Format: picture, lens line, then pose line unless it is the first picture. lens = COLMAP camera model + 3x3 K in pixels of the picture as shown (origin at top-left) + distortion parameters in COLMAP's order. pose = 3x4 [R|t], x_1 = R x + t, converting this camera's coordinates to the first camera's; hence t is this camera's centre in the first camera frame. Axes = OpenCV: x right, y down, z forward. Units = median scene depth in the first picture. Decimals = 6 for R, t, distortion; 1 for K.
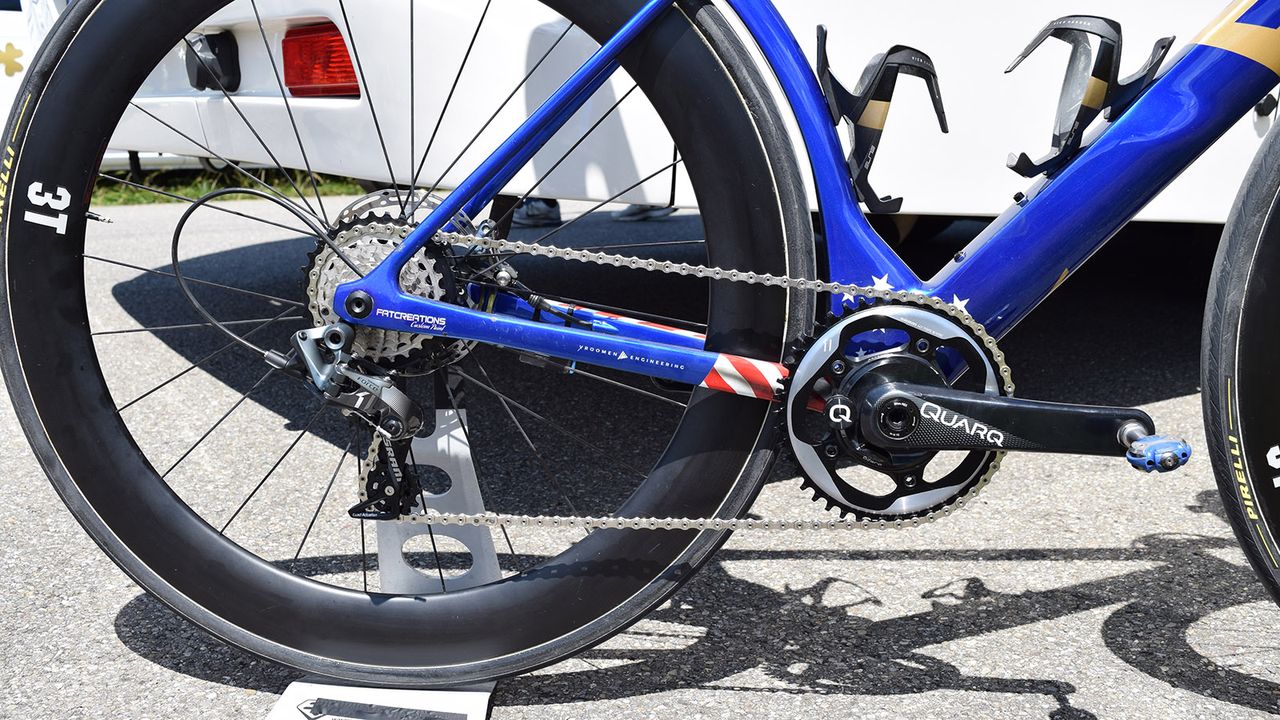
lens RADIAL K [[1221.8, 0, 630.1], [0, 1221.8, 358.4], [0, 0, 1]] dist [-0.062930, 0.000000]
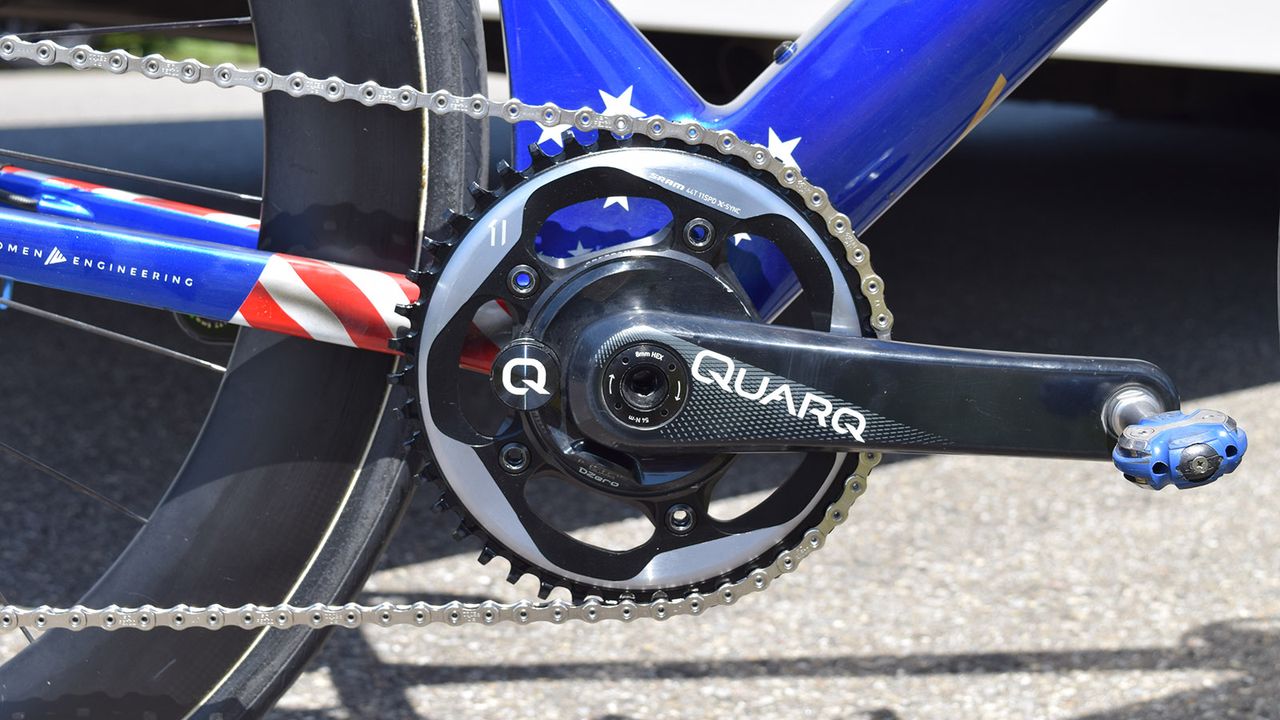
lens RADIAL K [[1934.2, 0, 646.0], [0, 1934.2, 369.6], [0, 0, 1]] dist [-0.012781, 0.000000]
pose [[0.995178, -0.009236, 0.097647, 0.140387], [0.008554, 0.999936, 0.007404, 0.035966], [-0.097709, -0.006534, 0.995194, 0.241361]]
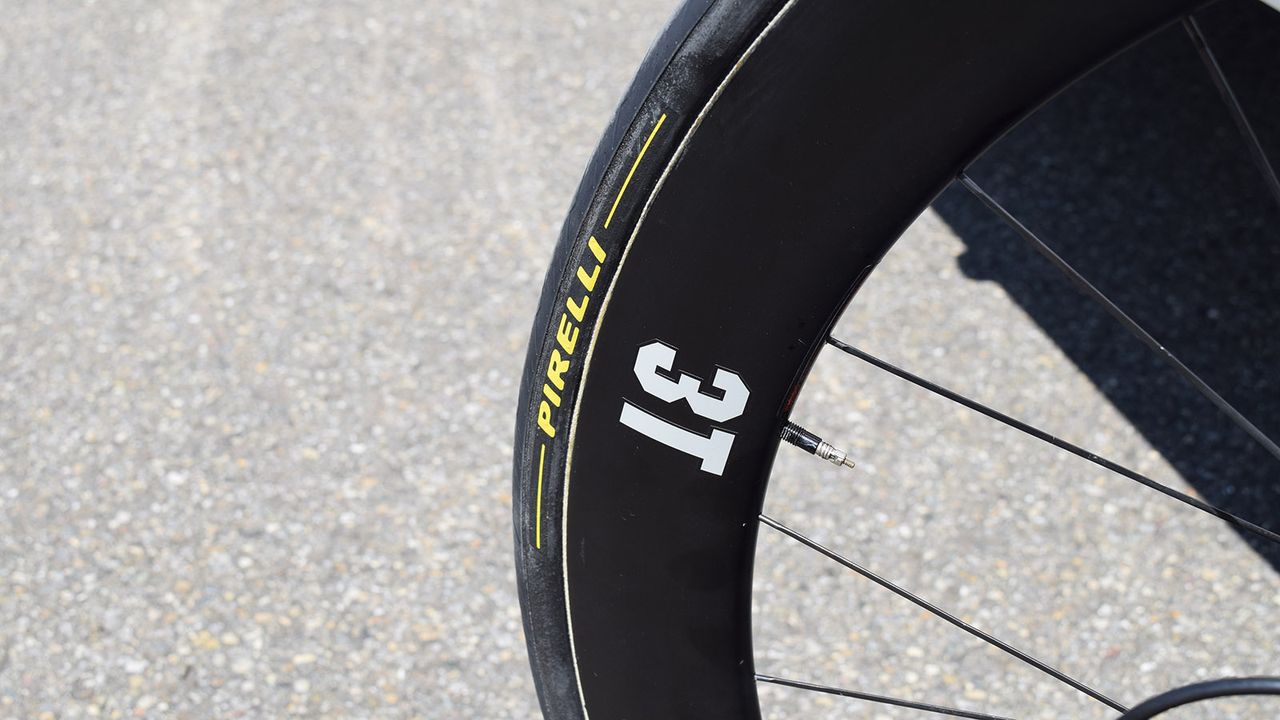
lens RADIAL K [[1620.9, 0, 637.2], [0, 1620.9, 362.8], [0, 0, 1]] dist [-0.043531, 0.000000]
pose [[0.925535, 0.201254, -0.320751, -0.354497], [-0.075969, 0.928533, 0.363393, -0.321225], [0.370963, -0.311966, 0.874680, 0.592208]]
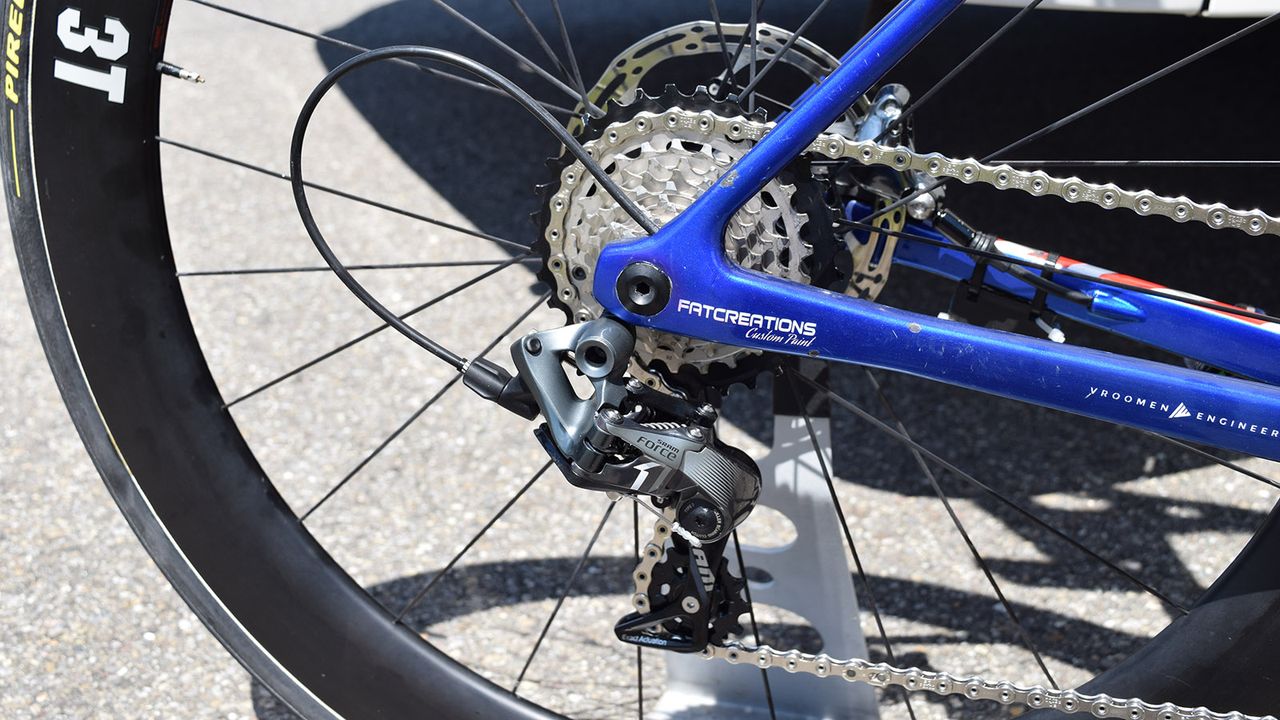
lens RADIAL K [[1530.2, 0, 641.4], [0, 1530.2, 309.3], [0, 0, 1]] dist [-0.051681, 0.000000]
pose [[0.976488, 0.052479, -0.209087, -0.087292], [-0.021820, 0.988996, 0.146326, -0.120626], [0.214465, -0.138323, 0.966888, 0.372640]]
